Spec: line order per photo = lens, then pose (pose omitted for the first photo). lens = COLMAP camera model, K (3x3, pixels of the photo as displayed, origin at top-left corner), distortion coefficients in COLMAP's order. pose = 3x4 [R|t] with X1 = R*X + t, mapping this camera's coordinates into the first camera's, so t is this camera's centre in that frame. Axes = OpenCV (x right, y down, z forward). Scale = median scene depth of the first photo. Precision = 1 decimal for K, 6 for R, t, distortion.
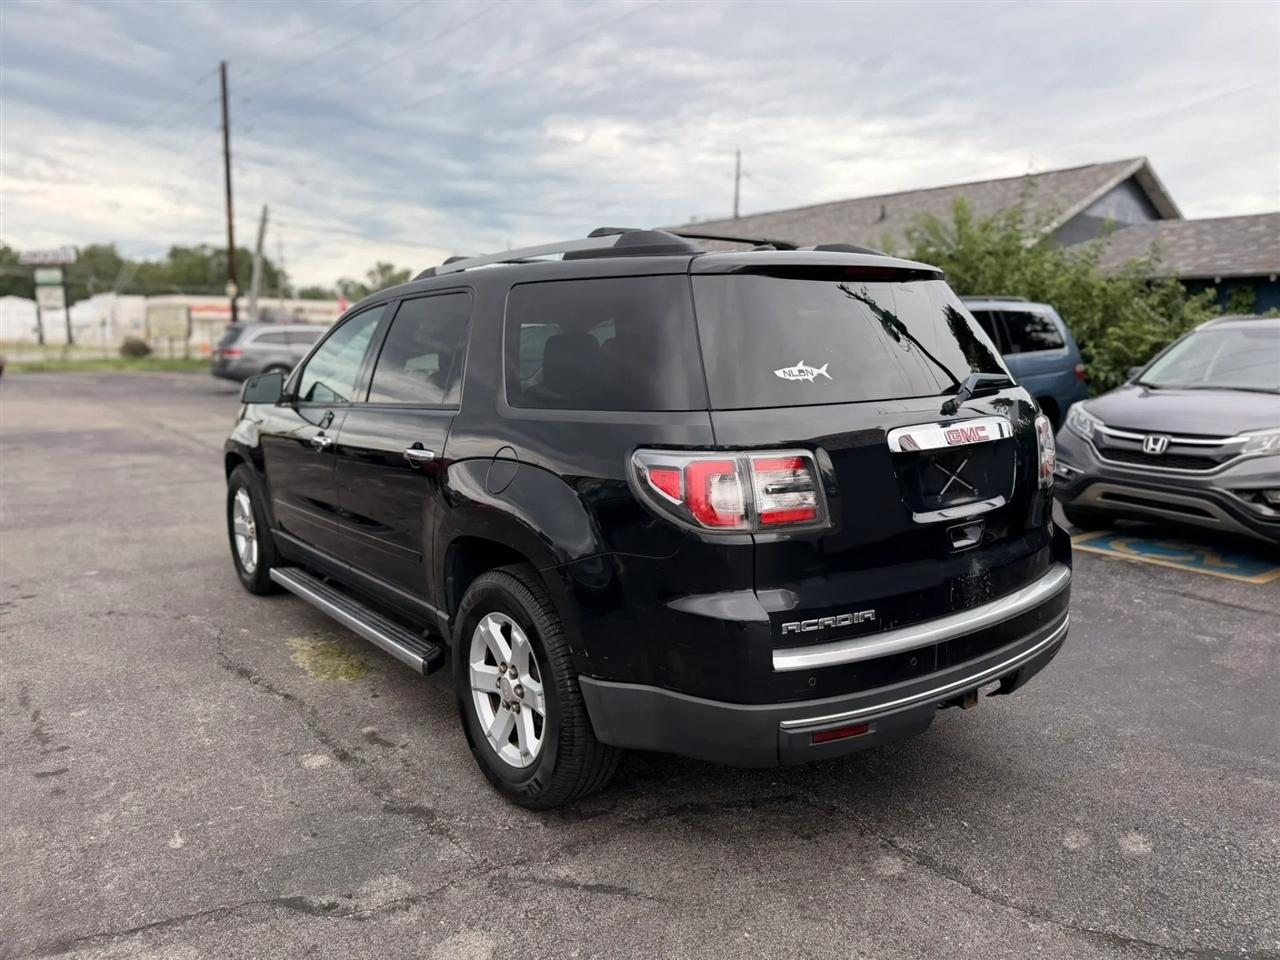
lens RADIAL K [[909.7, 0, 643.2], [0, 909.7, 479.4], [0, 0, 1]] dist [0.027401, -0.035613]
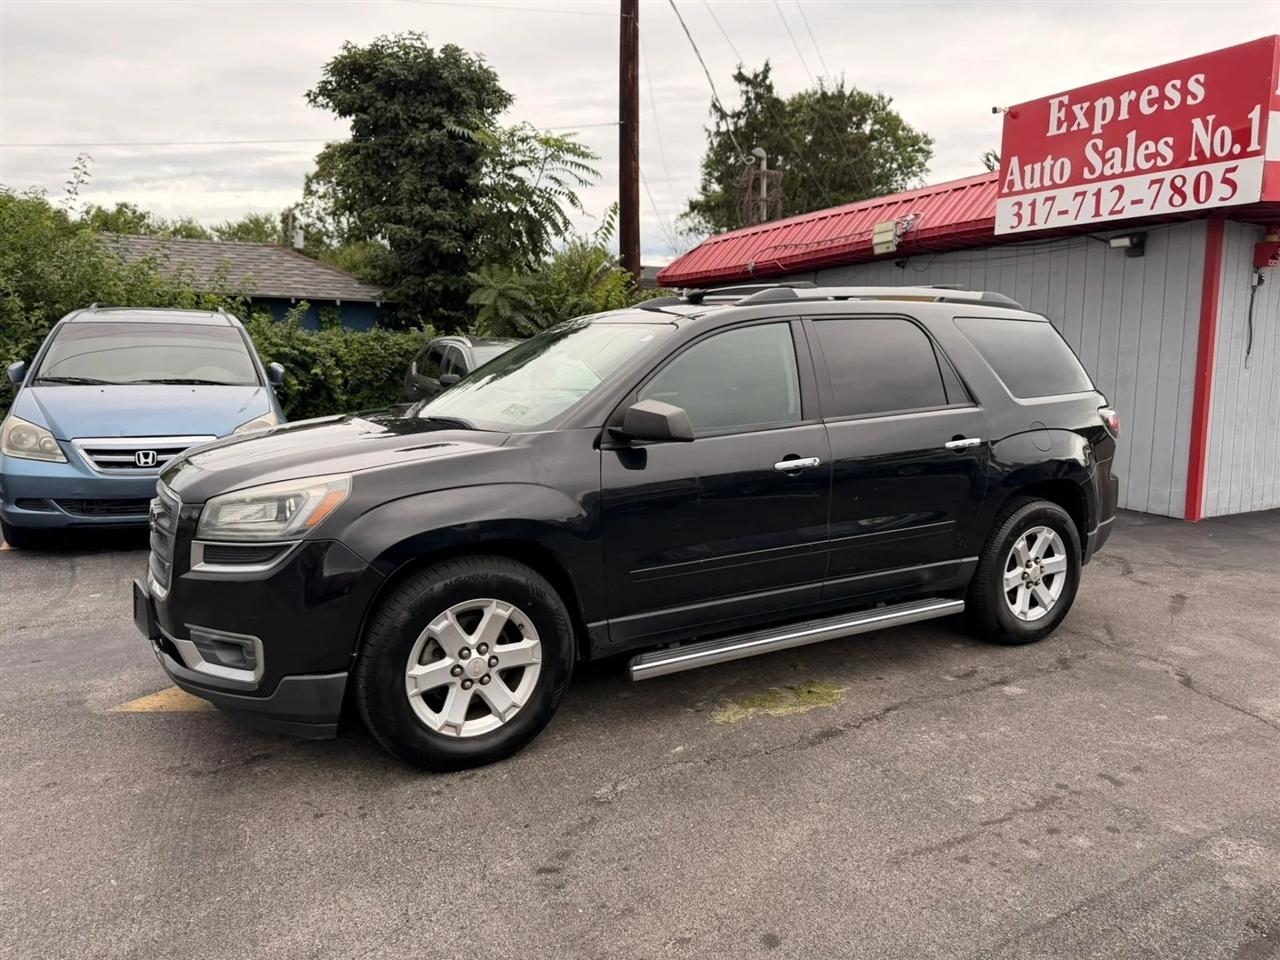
lens RADIAL K [[909.7, 0, 644.1], [0, 909.7, 473.0], [0, 0, 1]] dist [0.027401, -0.035613]
pose [[0.131914, -0.129966, 0.982704, -1.653515], [0.144602, 0.983286, 0.110632, -0.203636], [-0.980657, 0.127507, 0.148502, 1.295649]]
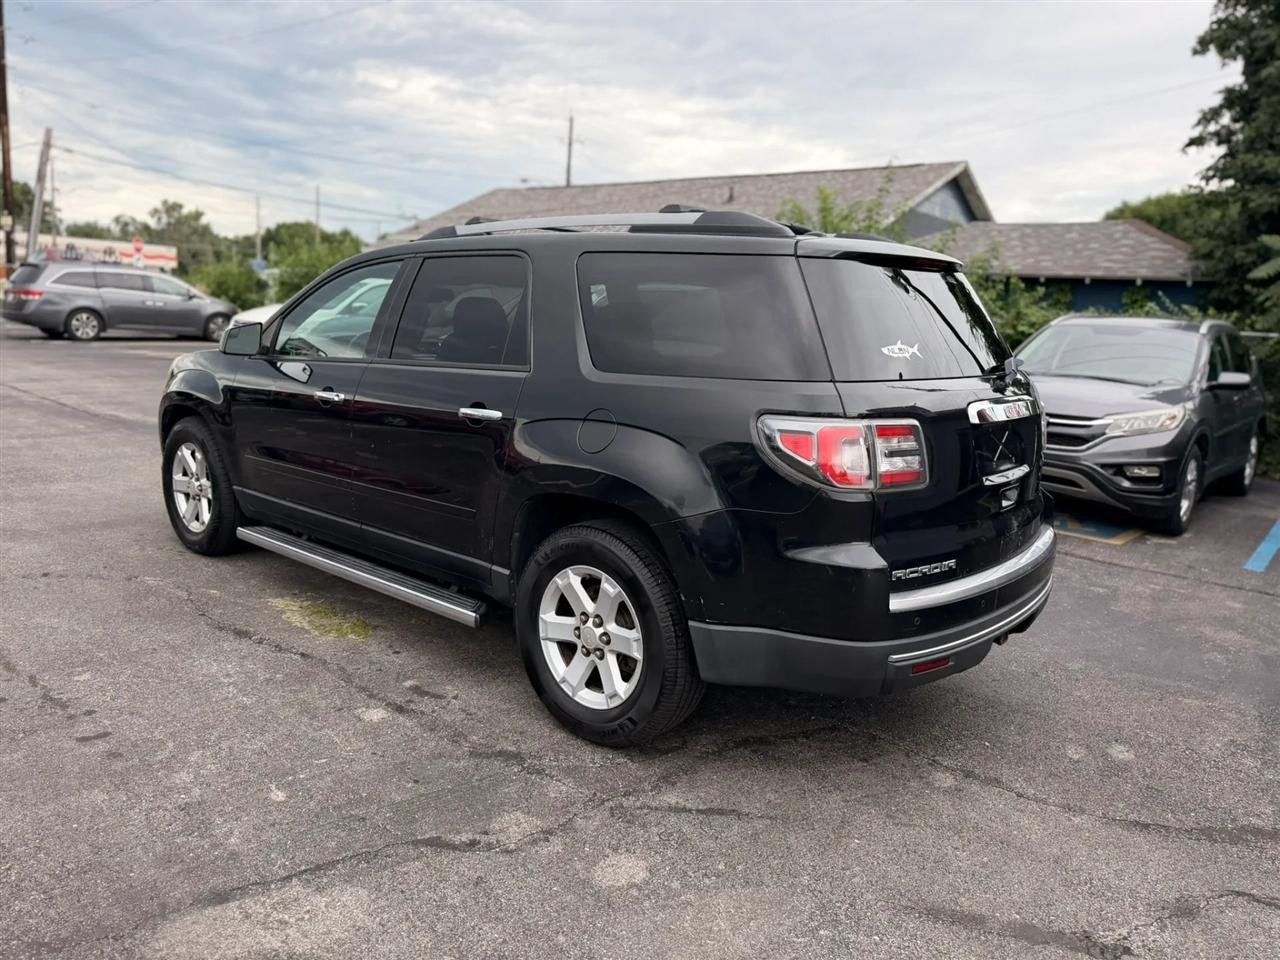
lens RADIAL K [[909.7, 0, 644.2], [0, 909.7, 475.6], [0, 0, 1]] dist [0.027401, -0.035613]
pose [[0.978743, 0.015981, 0.204467, -0.280892], [-0.022216, 0.999354, 0.028236, 0.009854], [-0.203884, -0.032178, 0.978466, -0.038173]]
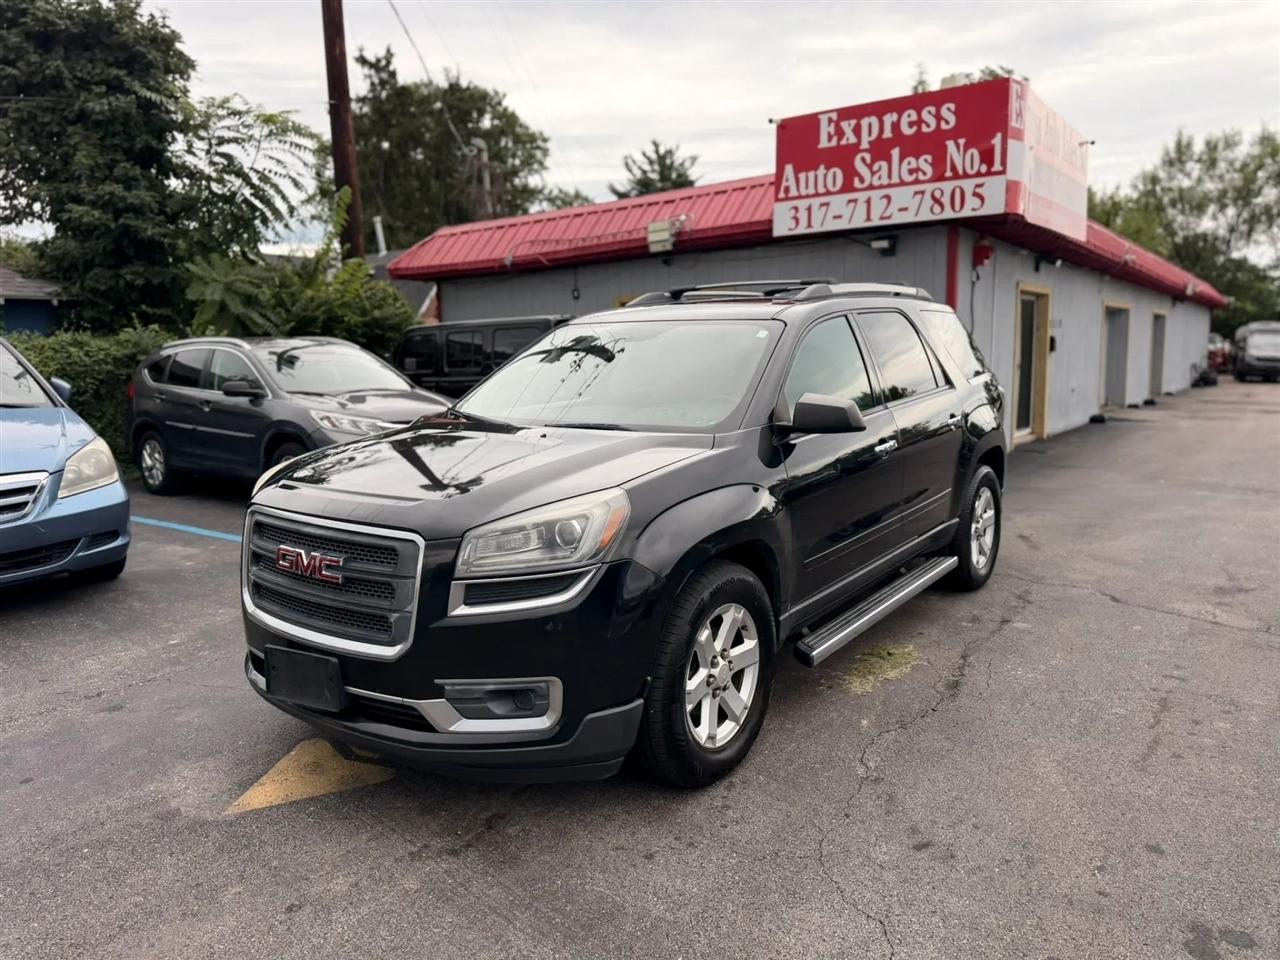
lens RADIAL K [[909.7, 0, 642.9], [0, 909.7, 487.1], [0, 0, 1]] dist [0.027401, -0.035613]
pose [[-0.278658, -0.143460, 0.949615, -1.596591], [0.167239, 0.966425, 0.195075, -0.310189], [-0.945717, 0.213172, -0.245310, 1.934836]]
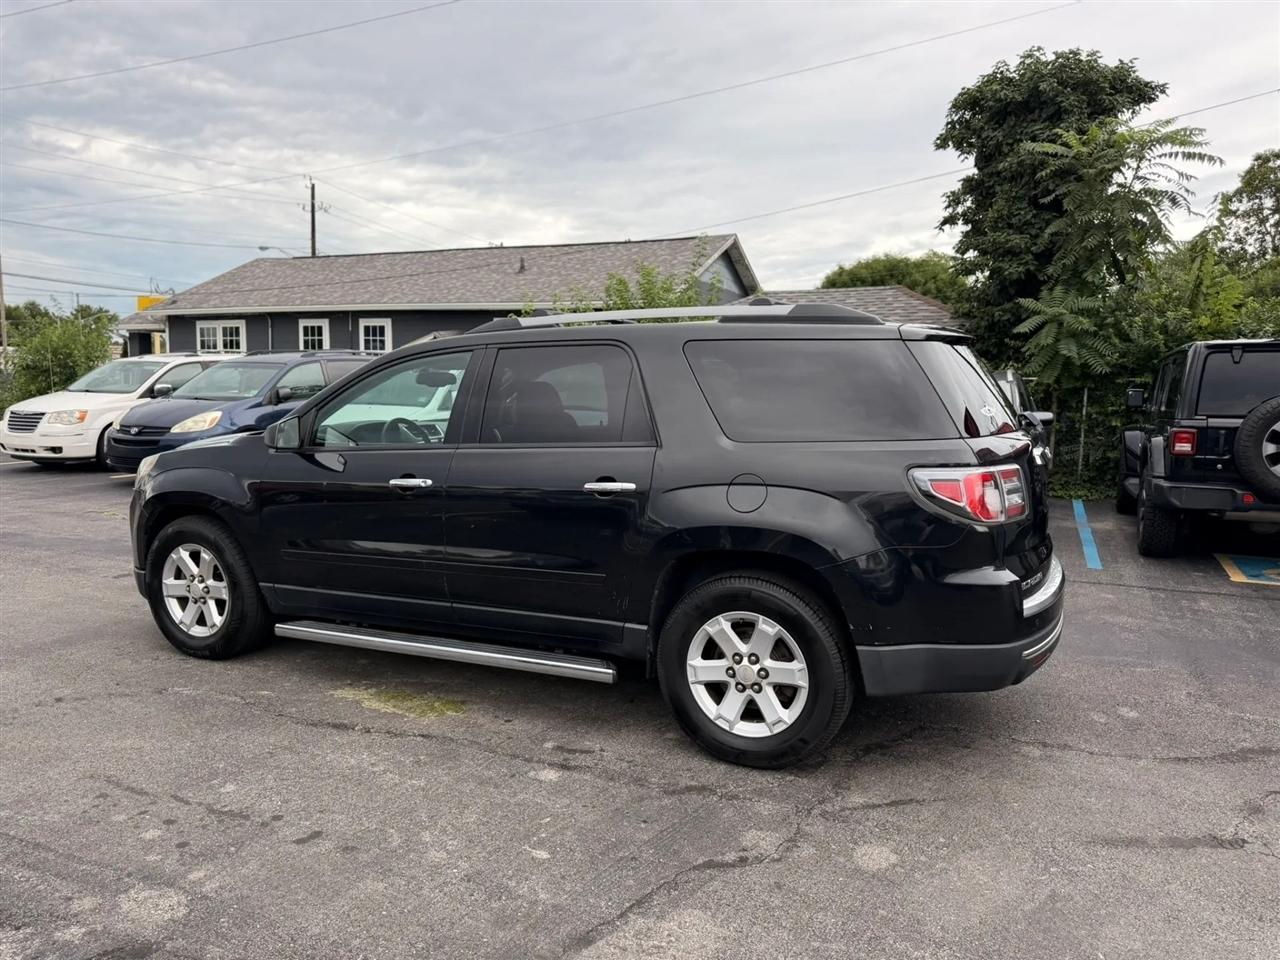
lens RADIAL K [[909.7, 0, 642.9], [0, 909.7, 479.7], [0, 0, 1]] dist [0.027401, -0.035613]
pose [[0.888314, -0.041170, 0.457387, -0.745582], [0.060818, 0.997747, -0.028310, -0.001449], [-0.455191, 0.052965, 0.888817, -0.021473]]
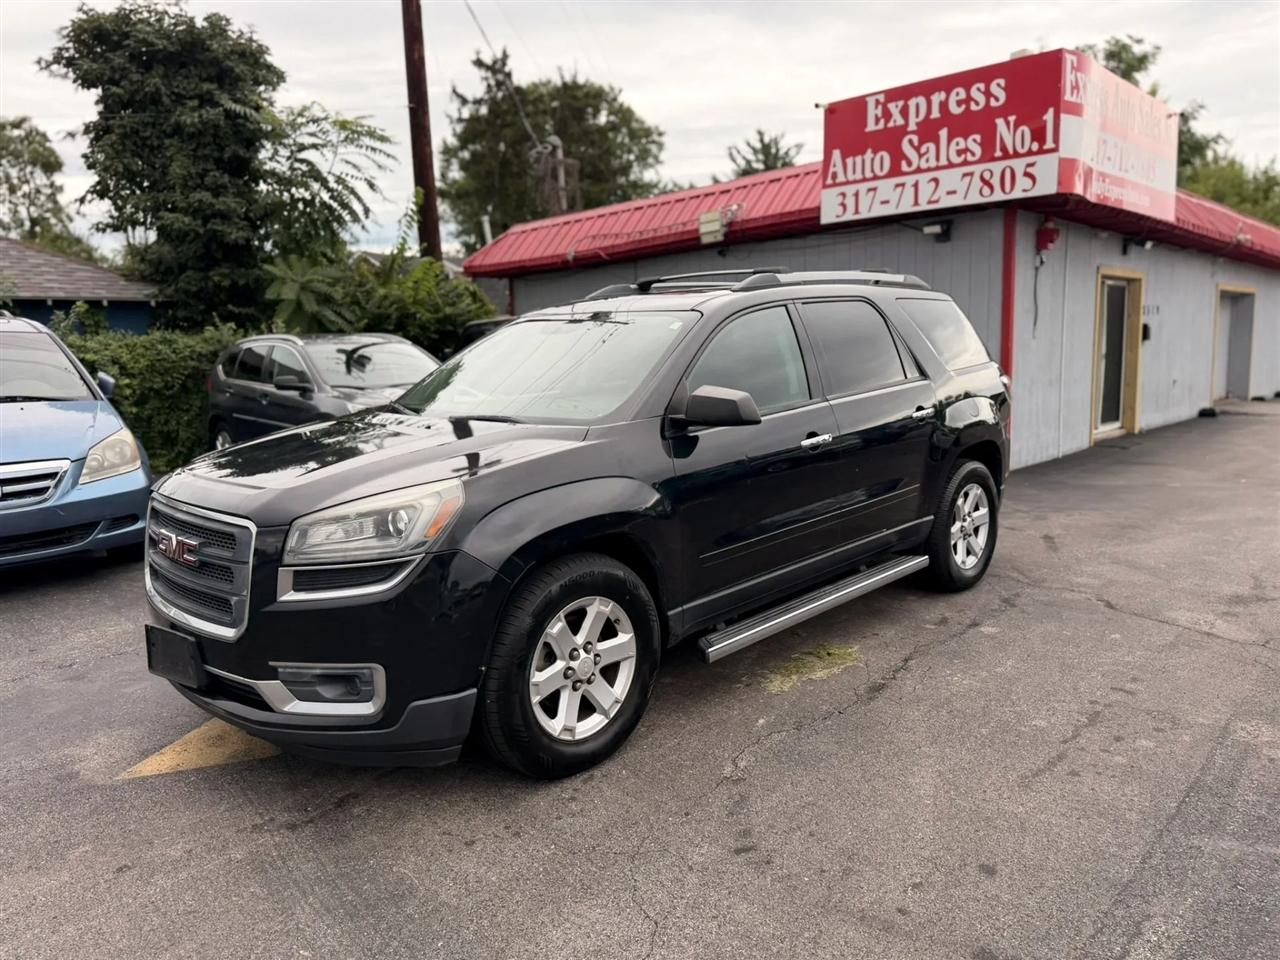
lens RADIAL K [[909.7, 0, 643.1], [0, 909.7, 487.8], [0, 0, 1]] dist [0.027401, -0.035613]
pose [[-0.147394, -0.153853, 0.977039, -1.654912], [0.181384, 0.966870, 0.179615, -0.260456], [-0.972304, 0.203693, -0.114604, 1.666190]]
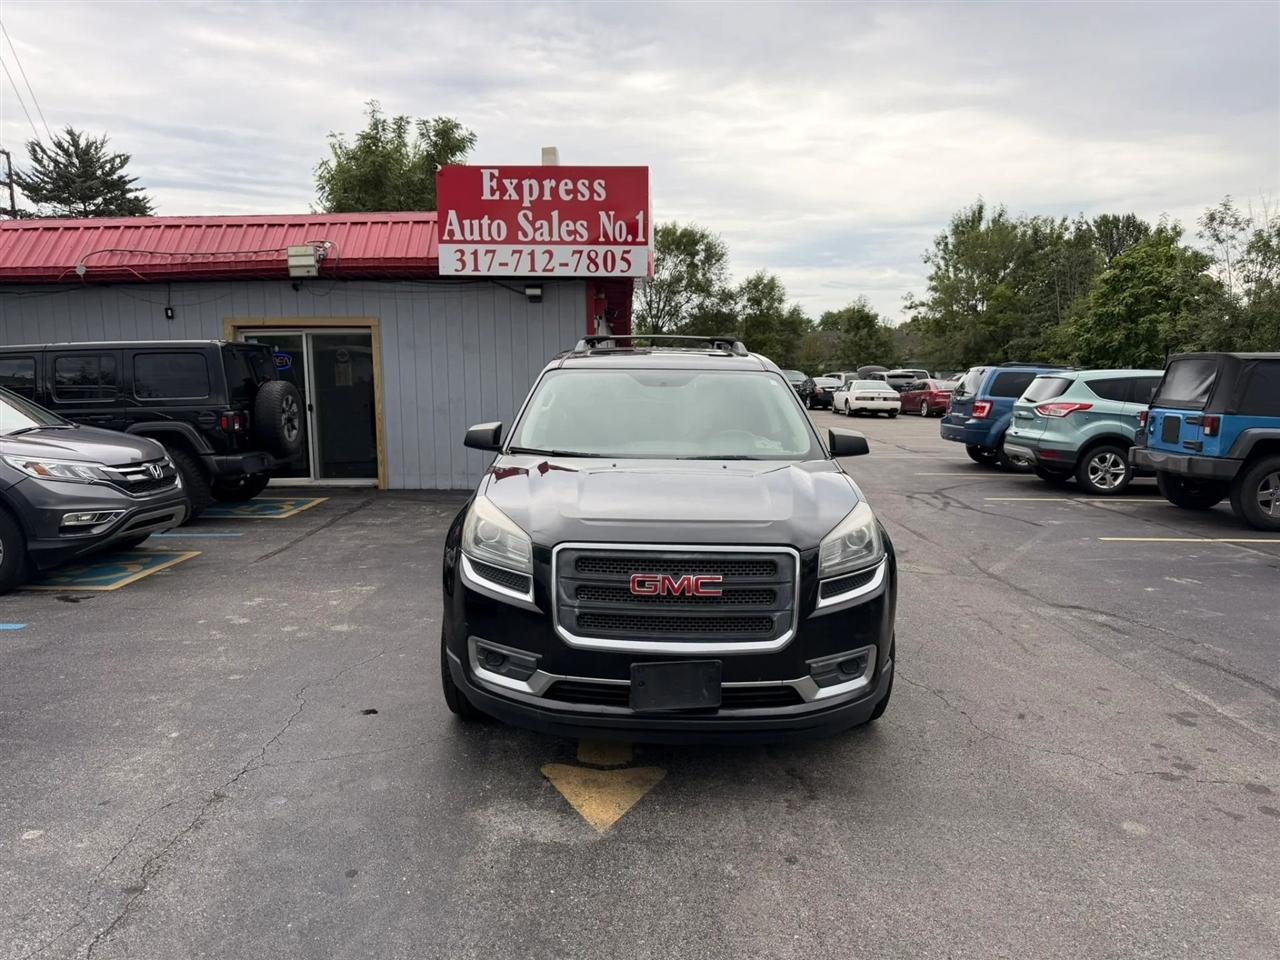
lens RADIAL K [[909.7, 0, 638.2], [0, 909.7, 486.8], [0, 0, 1]] dist [0.027401, -0.035613]
pose [[-0.796086, -0.084316, 0.599281, -1.233524], [0.087569, 0.963777, 0.251925, -0.487758], [-0.598815, 0.253032, -0.759865, 2.822657]]
